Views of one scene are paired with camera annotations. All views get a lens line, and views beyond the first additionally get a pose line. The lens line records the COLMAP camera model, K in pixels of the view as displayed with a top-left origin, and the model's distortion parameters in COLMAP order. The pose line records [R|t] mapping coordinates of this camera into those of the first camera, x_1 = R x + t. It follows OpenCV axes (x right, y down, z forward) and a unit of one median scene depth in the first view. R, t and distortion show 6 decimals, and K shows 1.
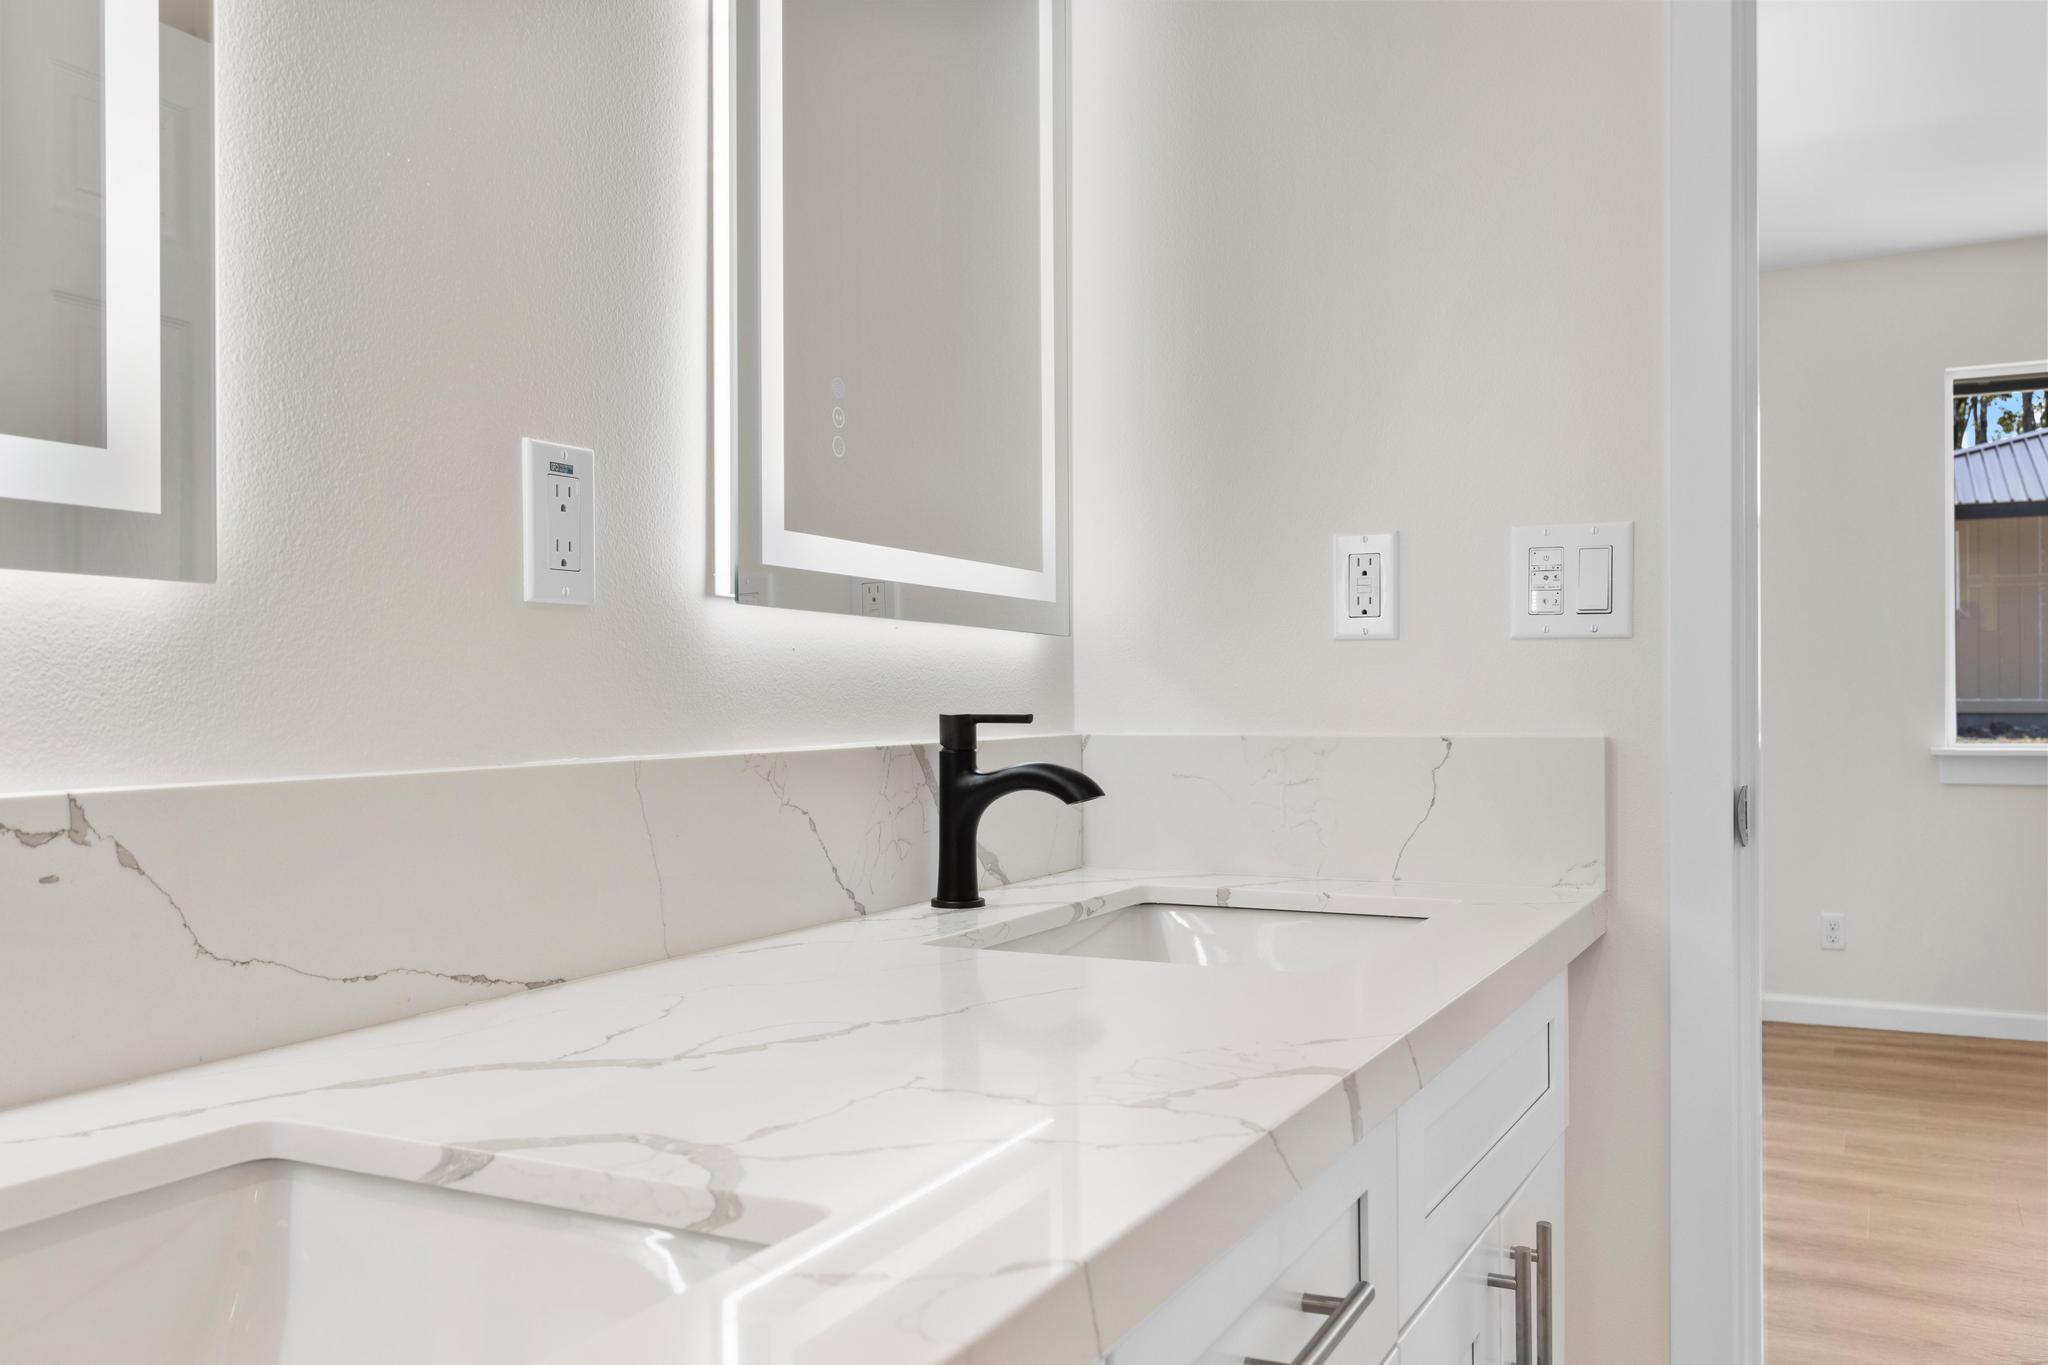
lens RADIAL K [[1728.6, 0, 1030.4], [0, 1728.6, 683.7], [0, 0, 1]] dist [0.002269, -0.000835]
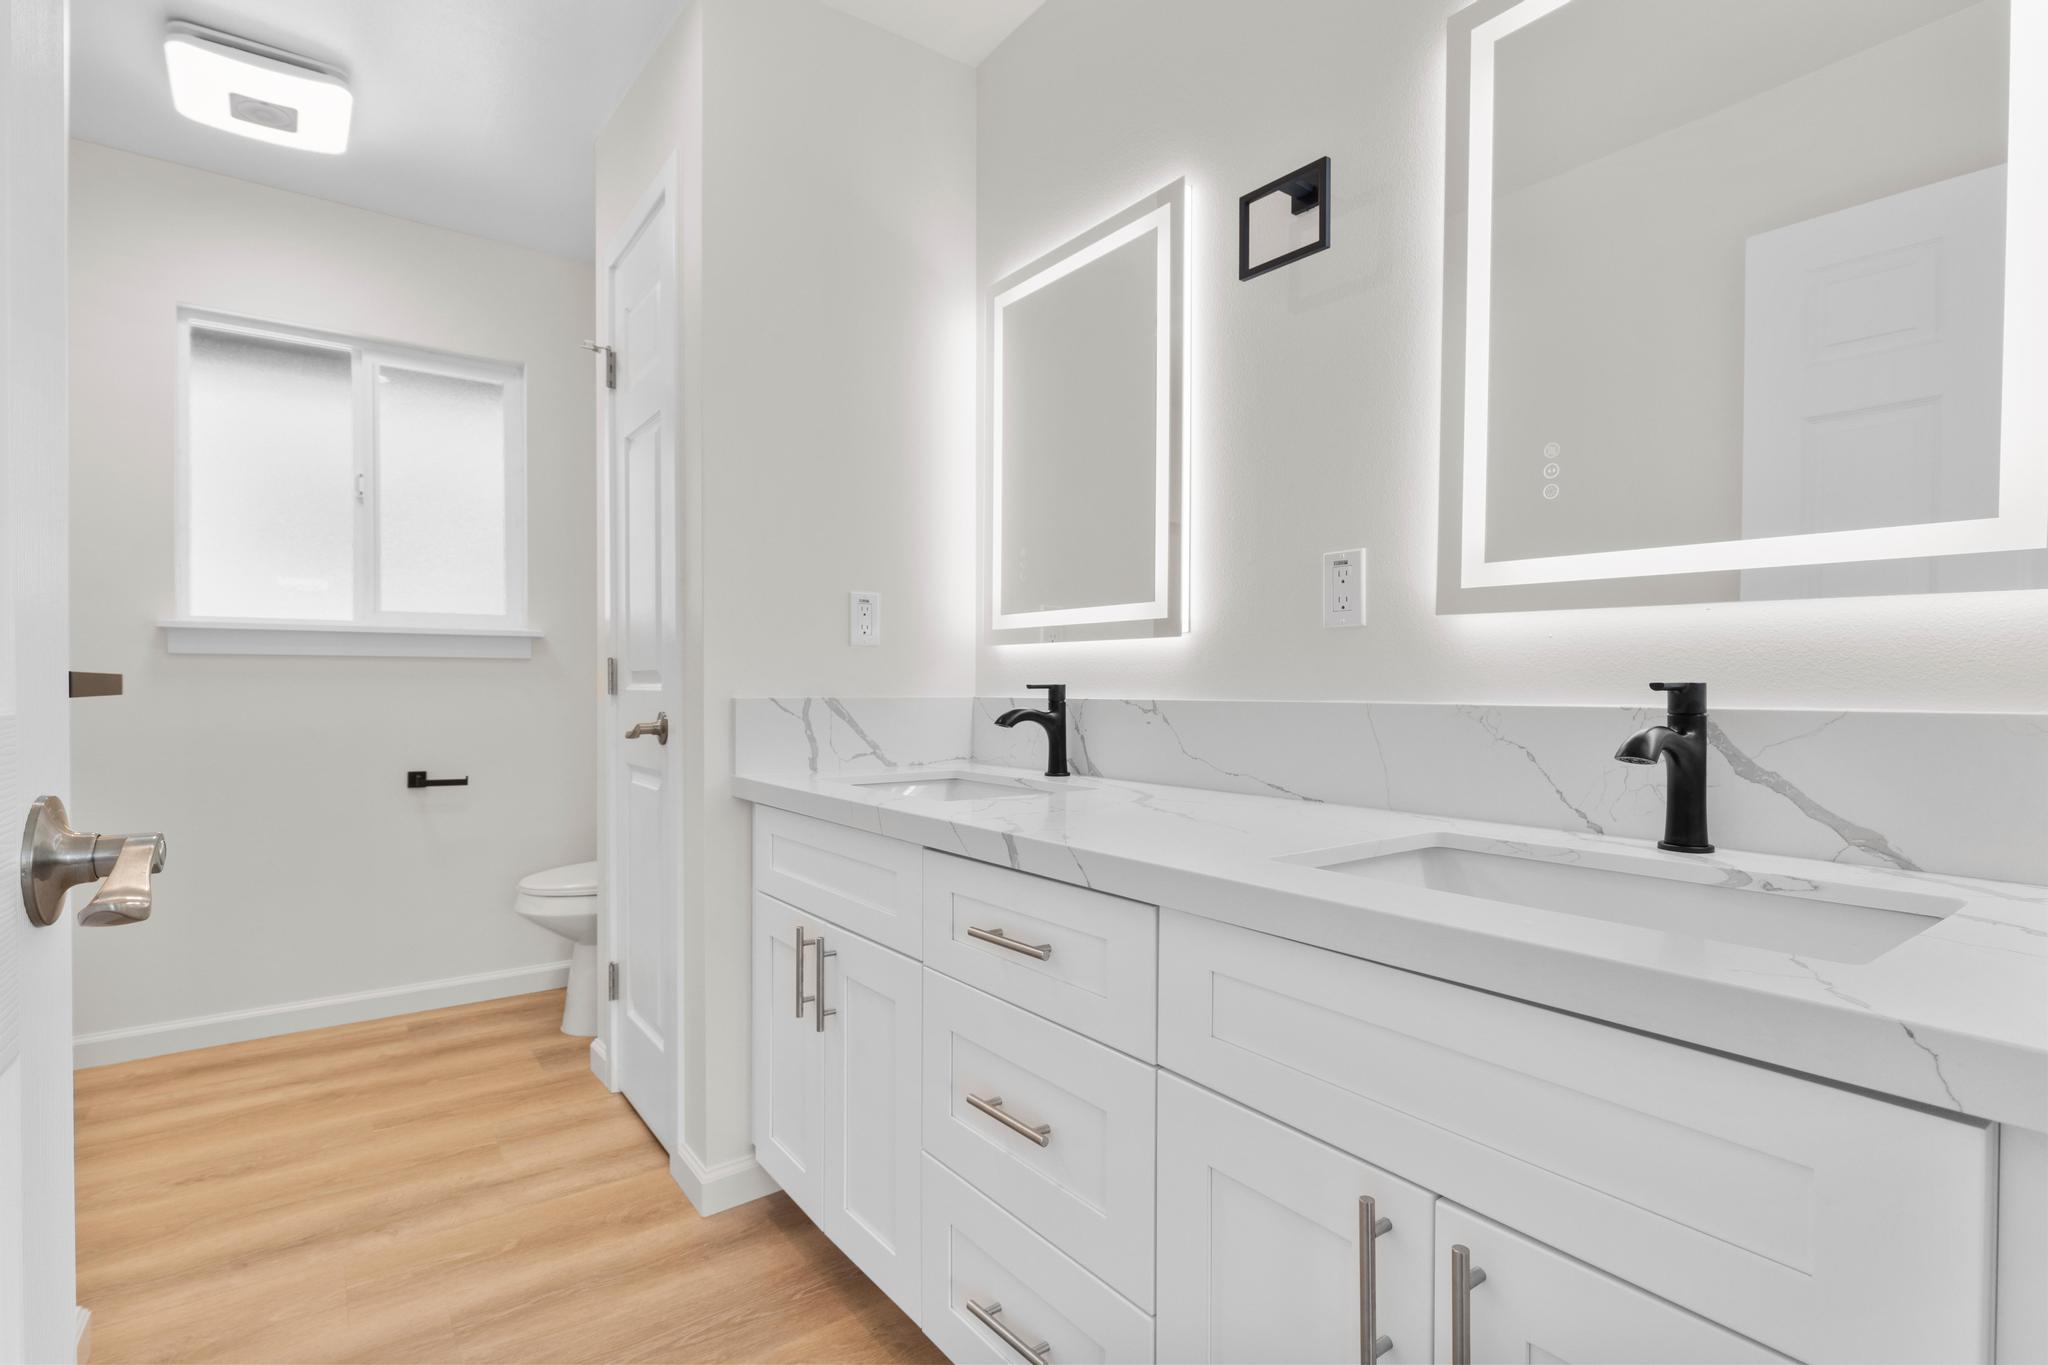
lens RADIAL K [[981.6, 0, 1014.0], [0, 981.6, 684.9], [0, 0, 1]] dist [0.013551, 0.000850]
pose [[-0.453078, 0.007371, -0.891441, 0.868374], [0.008160, 0.999958, 0.004121, 0.014505], [0.891434, -0.005407, -0.453119, 1.049584]]
